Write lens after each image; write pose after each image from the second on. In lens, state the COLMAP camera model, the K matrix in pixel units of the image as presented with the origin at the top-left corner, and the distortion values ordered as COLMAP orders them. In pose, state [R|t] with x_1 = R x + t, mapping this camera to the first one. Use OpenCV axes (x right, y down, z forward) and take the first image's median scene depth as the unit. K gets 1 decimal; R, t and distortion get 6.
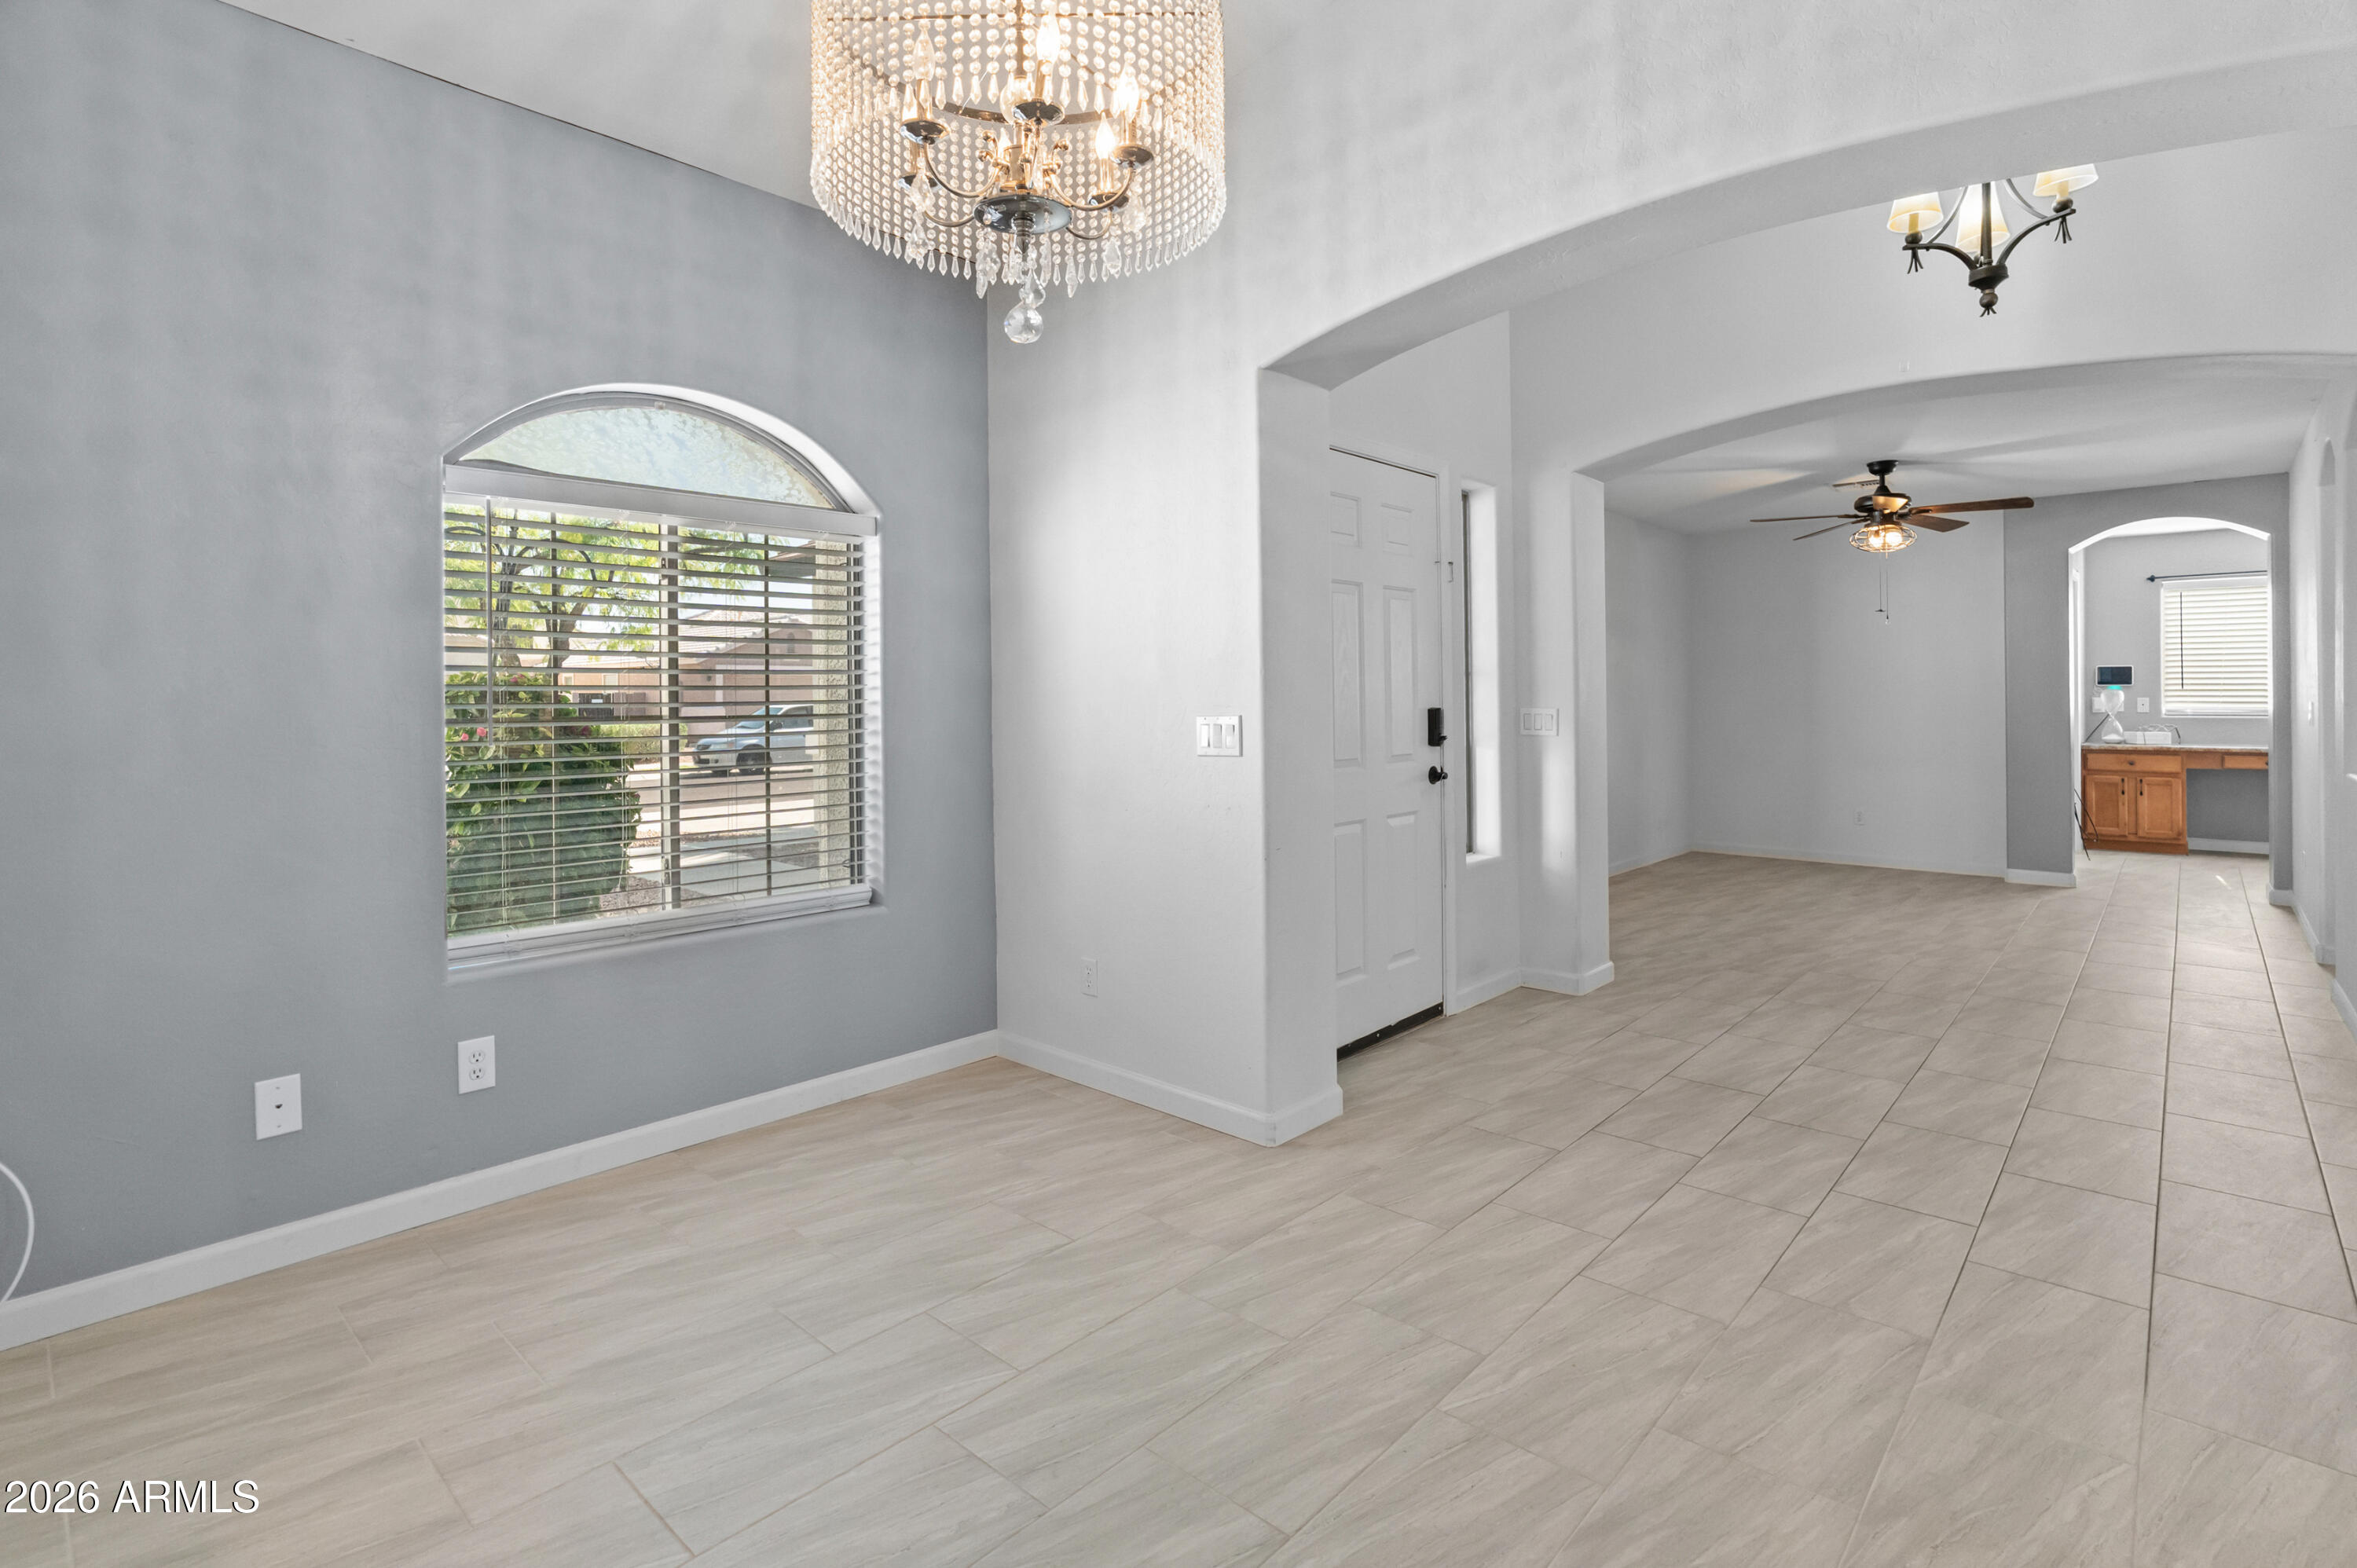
lens RADIAL K [[1118.2, 0, 1175.8], [0, 1118.2, 708.9], [0, 0, 1]] dist [-0.039075, 0.020589]
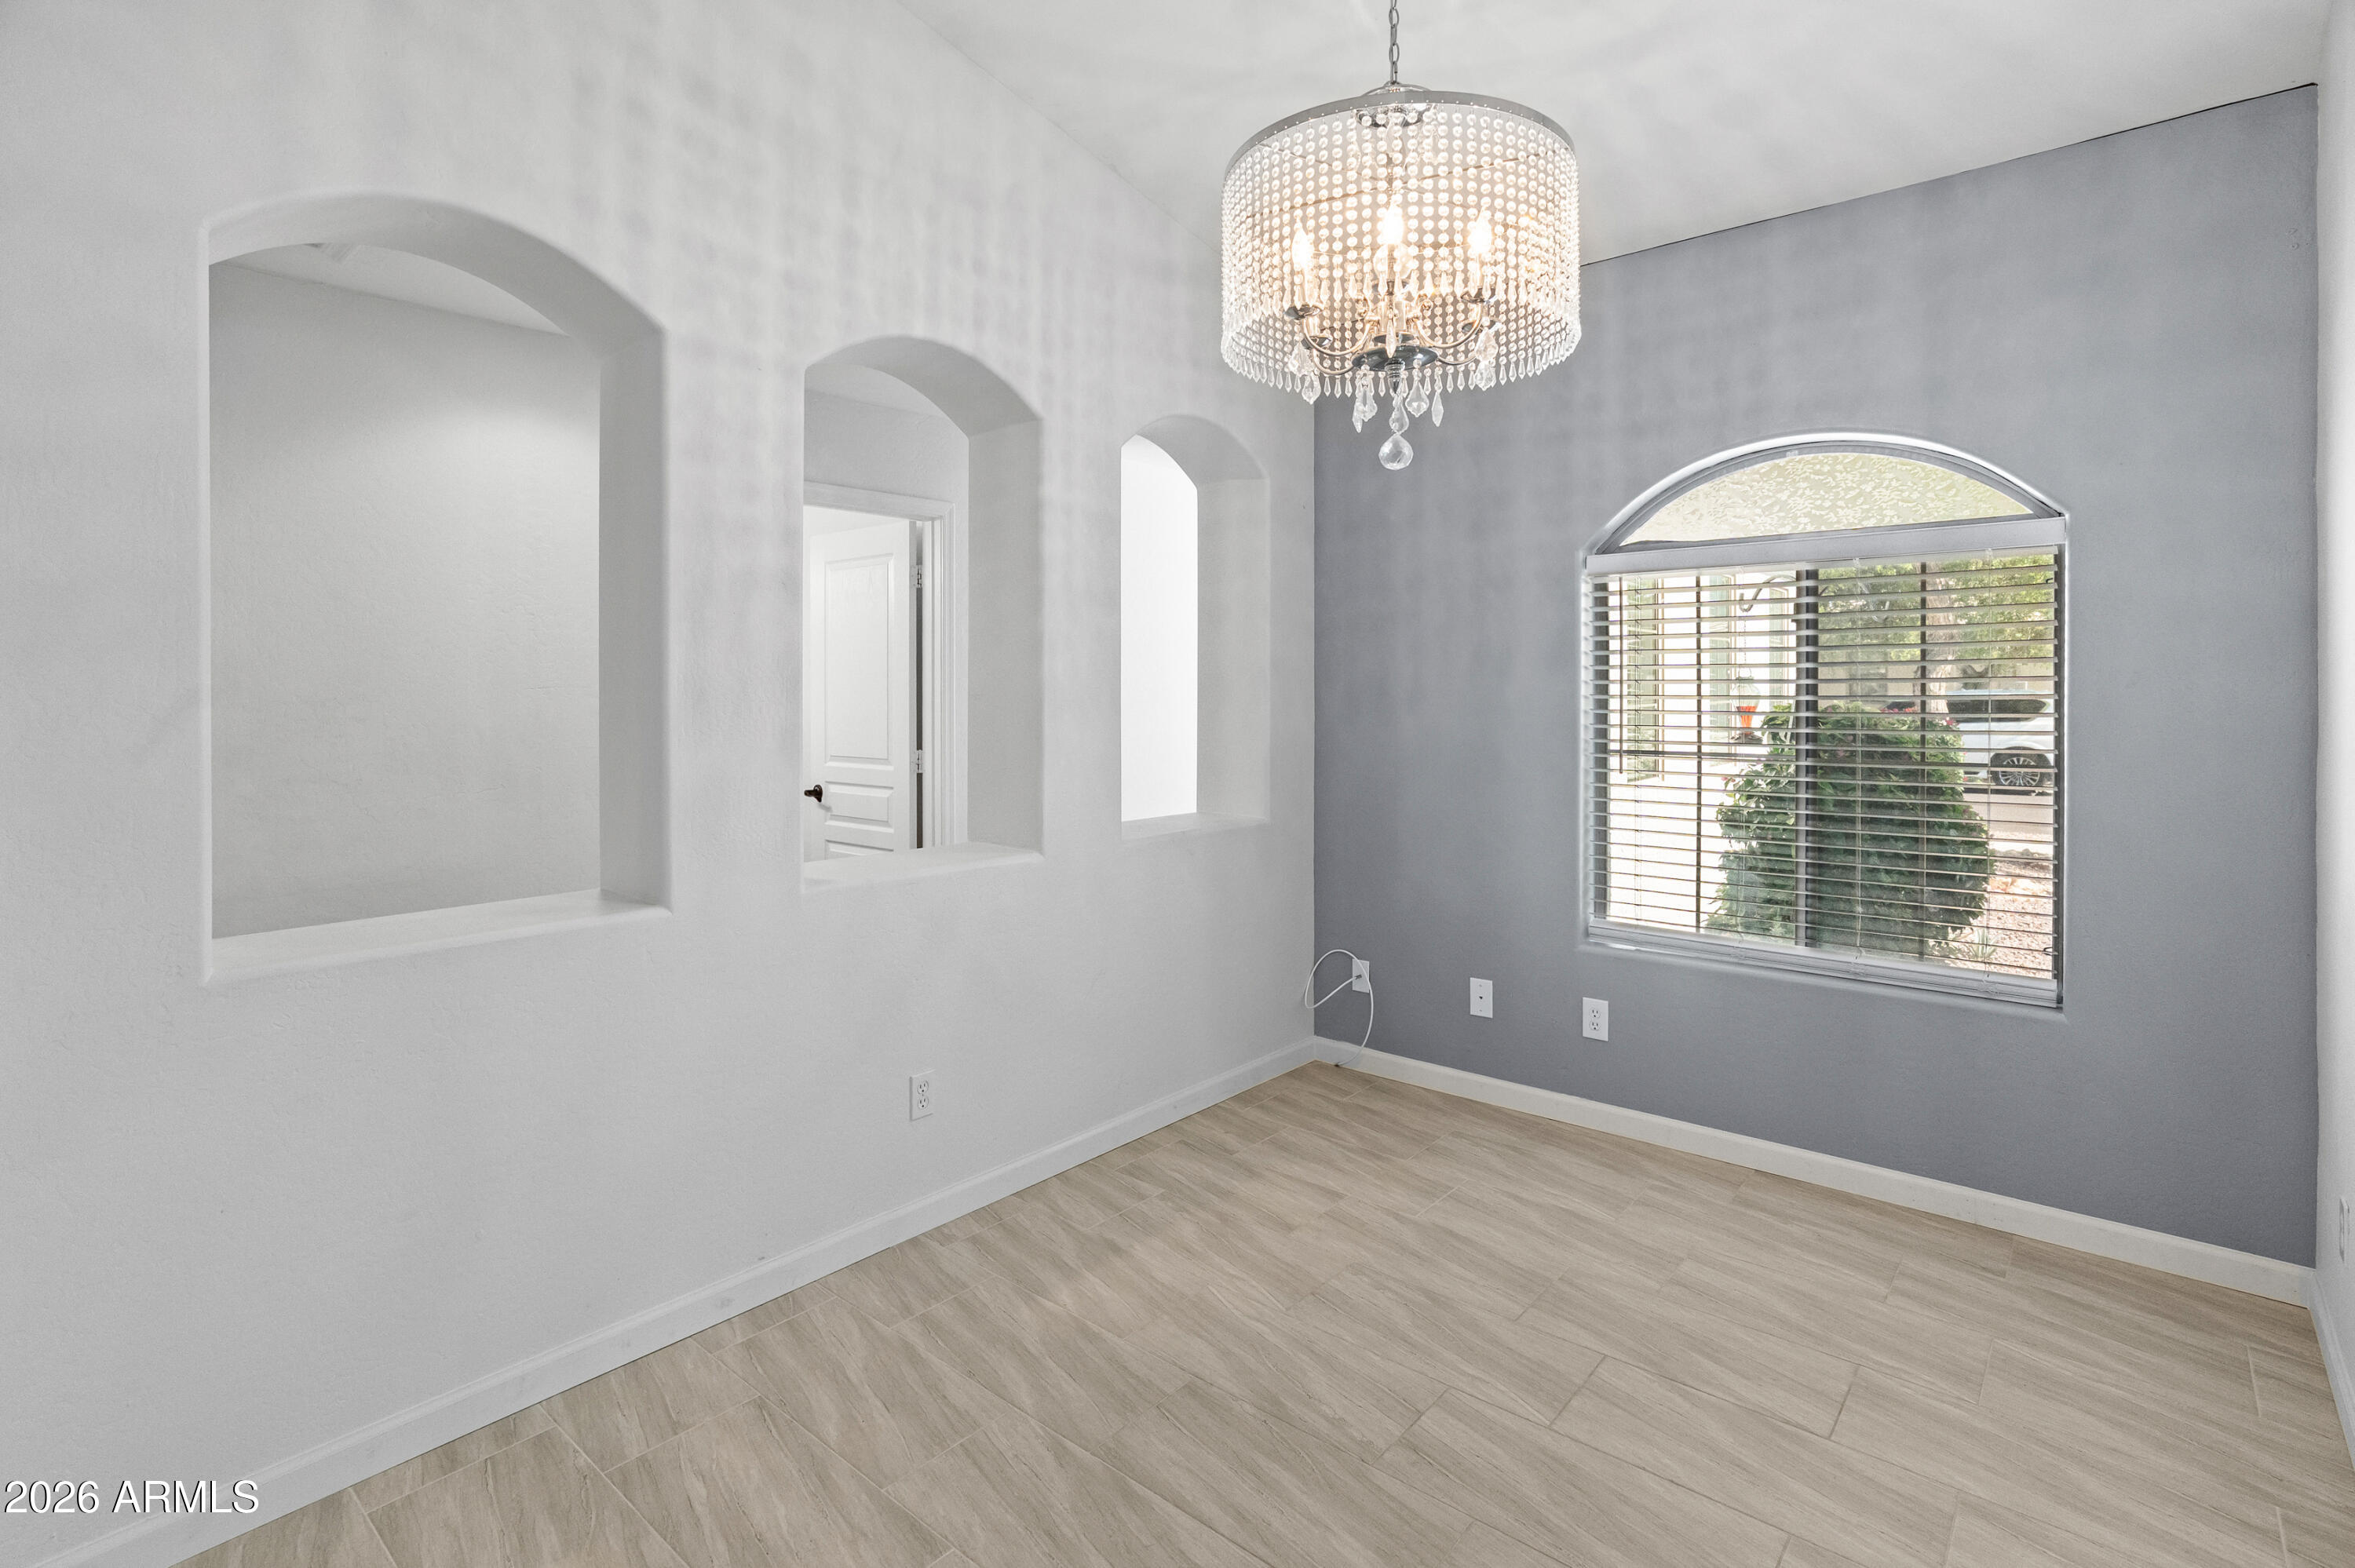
lens RADIAL K [[1117.1, 0, 1174.8], [0, 1117.1, 708.9], [0, 0, 1]] dist [-0.039075, 0.020589]
pose [[0.044404, 0.021043, -0.998792, 0.636125], [-0.011116, 0.999727, 0.020568, -0.061264], [0.998952, 0.010190, 0.044625, 0.451916]]
